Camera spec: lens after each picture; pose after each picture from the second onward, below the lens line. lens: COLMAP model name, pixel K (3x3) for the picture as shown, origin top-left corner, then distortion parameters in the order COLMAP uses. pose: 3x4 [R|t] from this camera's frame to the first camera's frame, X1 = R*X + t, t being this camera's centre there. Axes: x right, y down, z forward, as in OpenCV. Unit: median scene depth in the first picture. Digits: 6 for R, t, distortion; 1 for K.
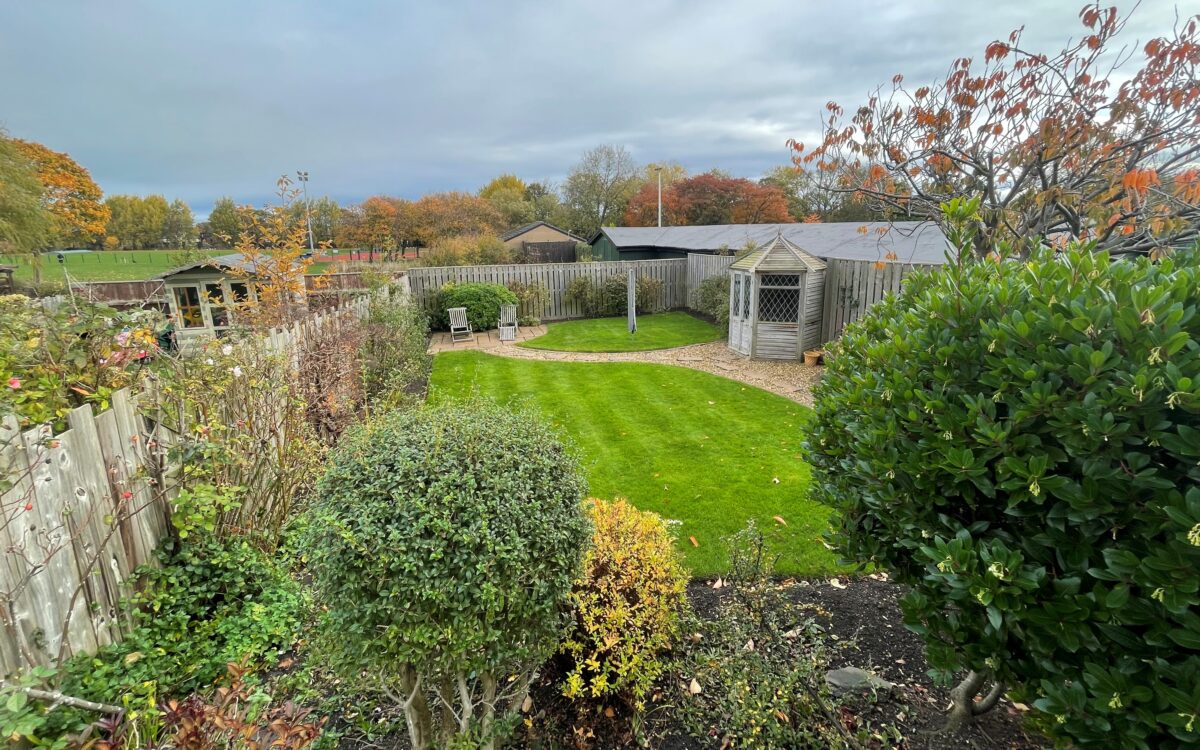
lens RADIAL K [[482.6, 0, 599.4], [0, 482.6, 342.3], [0, 0, 1]] dist [-0.002841, -0.000173]
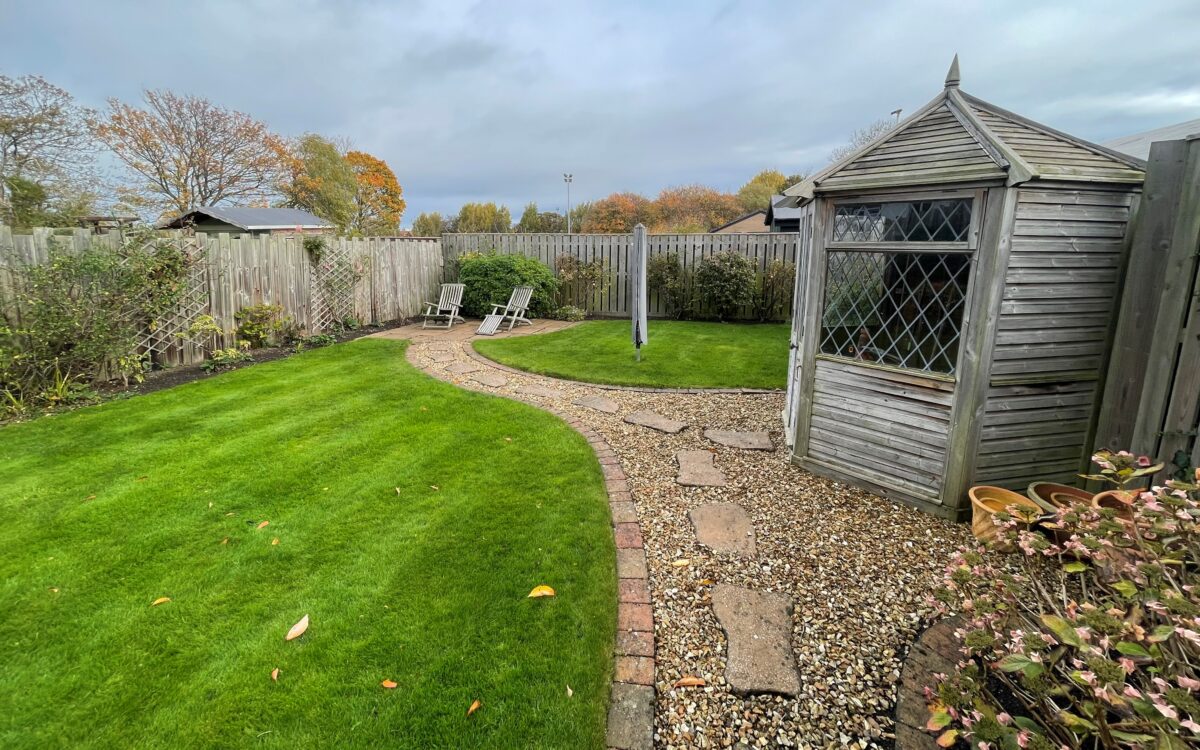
lens RADIAL K [[482.6, 0, 594.4], [0, 482.6, 332.1], [0, 0, 1]] dist [-0.002841, -0.000173]
pose [[0.853826, 0.110987, -0.508590, 0.224147], [-0.124384, 0.992204, 0.007708, -0.025414], [0.505481, 0.056679, 0.860974, 0.397311]]
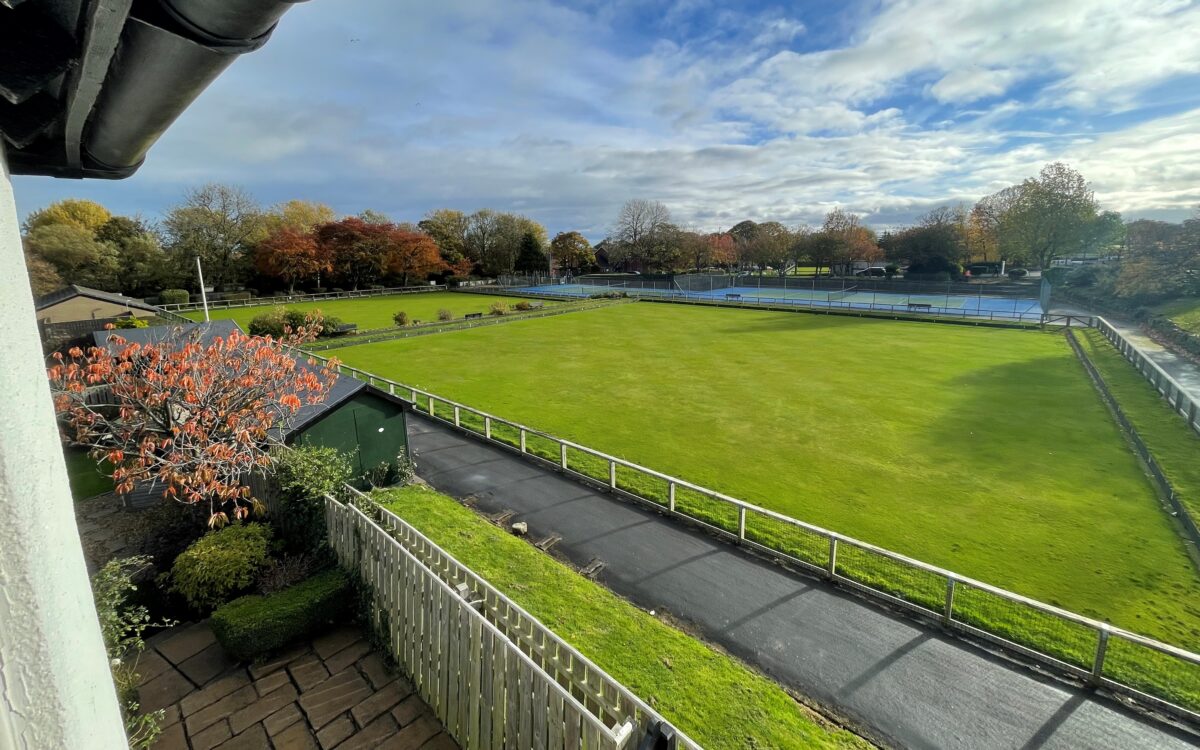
lens RADIAL K [[482.6, 0, 601.4], [0, 482.6, 328.7], [0, 0, 1]] dist [-0.002841, -0.000173]
pose [[0.827387, -0.082488, 0.555542, 0.401124], [0.125838, 0.991235, -0.040235, -0.125206], [-0.547354, 0.103198, 0.830514, -0.357209]]
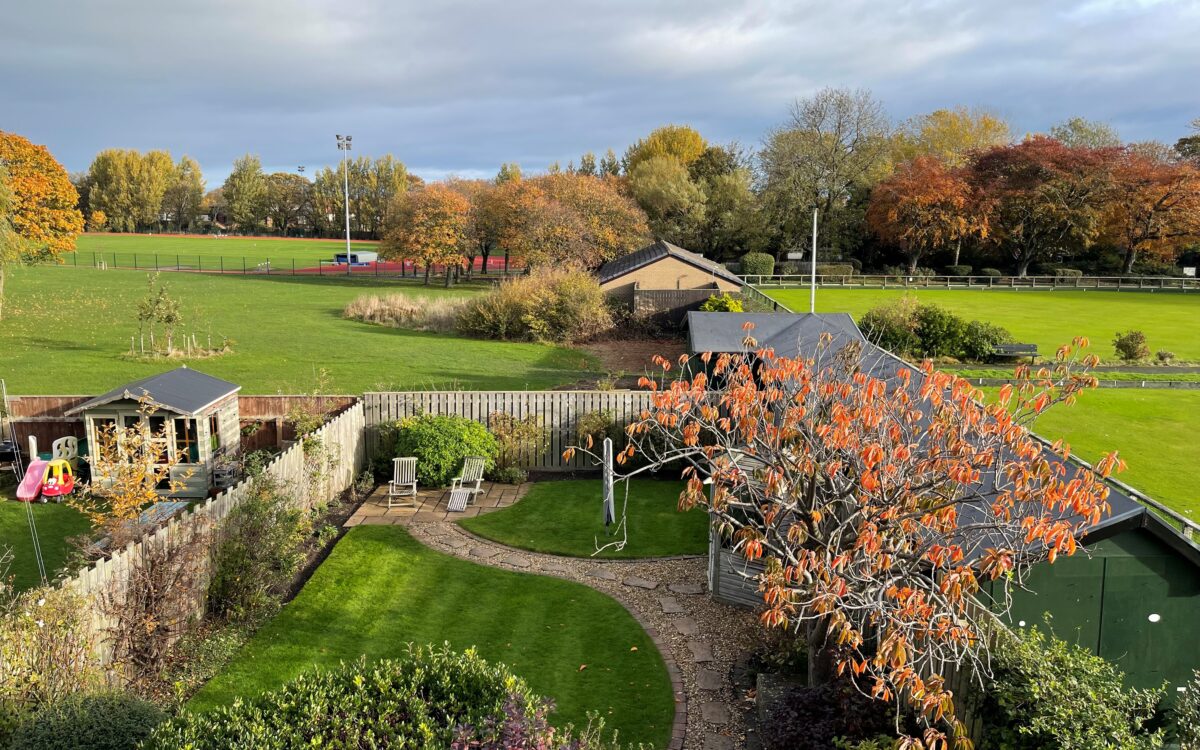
lens RADIAL K [[904.0, 0, 600.7], [0, 904.0, 367.3], [0, 0, 1]] dist [0.025942, -0.016763]
pose [[0.958116, 0.075225, -0.276324, 0.317505], [-0.088132, 0.995509, -0.034574, -0.157946], [0.272482, 0.057479, 0.960442, -0.244098]]
